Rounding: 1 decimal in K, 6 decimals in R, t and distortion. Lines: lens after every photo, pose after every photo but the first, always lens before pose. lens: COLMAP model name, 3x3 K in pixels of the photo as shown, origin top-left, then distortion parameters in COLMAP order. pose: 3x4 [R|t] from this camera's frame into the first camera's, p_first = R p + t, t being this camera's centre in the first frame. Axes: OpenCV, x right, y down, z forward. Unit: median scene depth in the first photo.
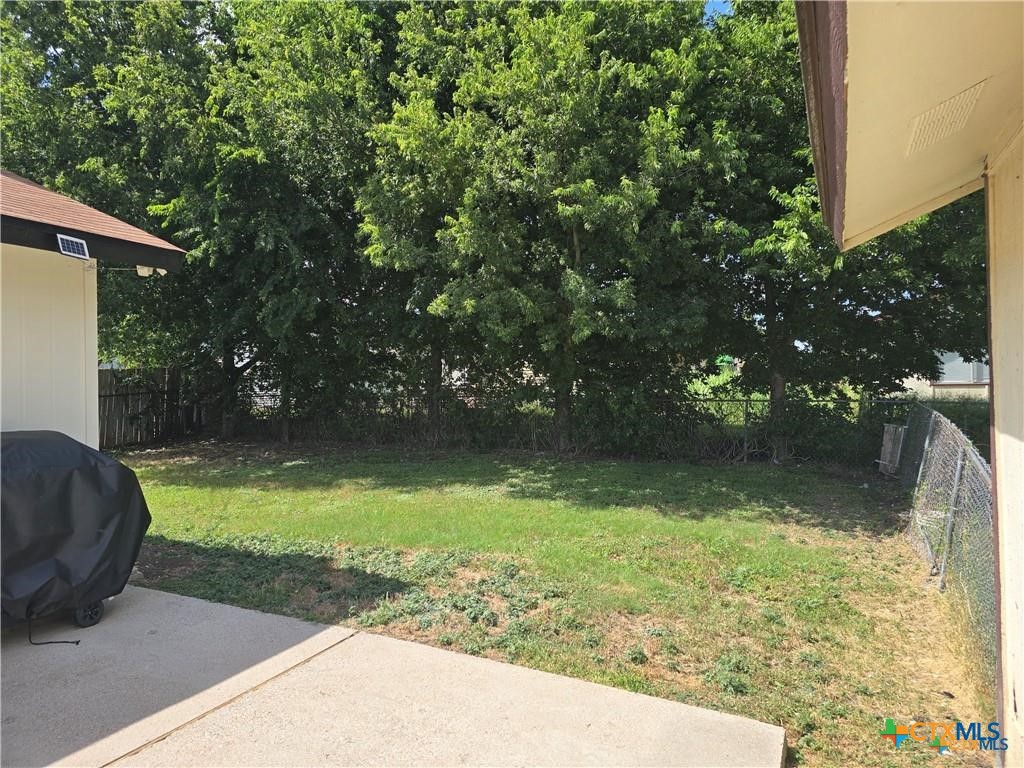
lens RADIAL K [[693.3, 0, 505.3], [0, 693.3, 387.0], [0, 0, 1]] dist [0.012430, -0.009380]
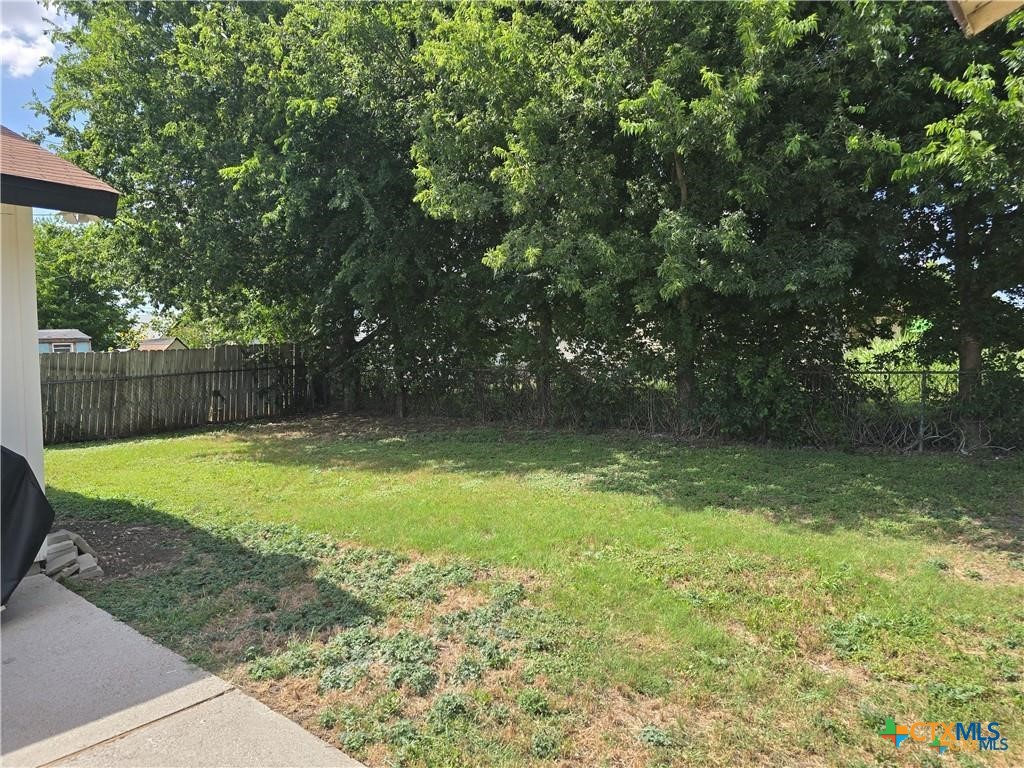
lens RADIAL K [[693.3, 0, 518.9], [0, 693.3, 380.5], [0, 0, 1]] dist [0.012430, -0.009380]
pose [[0.972065, -0.000181, -0.234712, 0.118718], [0.006383, 0.999650, 0.025665, 0.007448], [0.234626, -0.026446, 0.971726, 0.180907]]
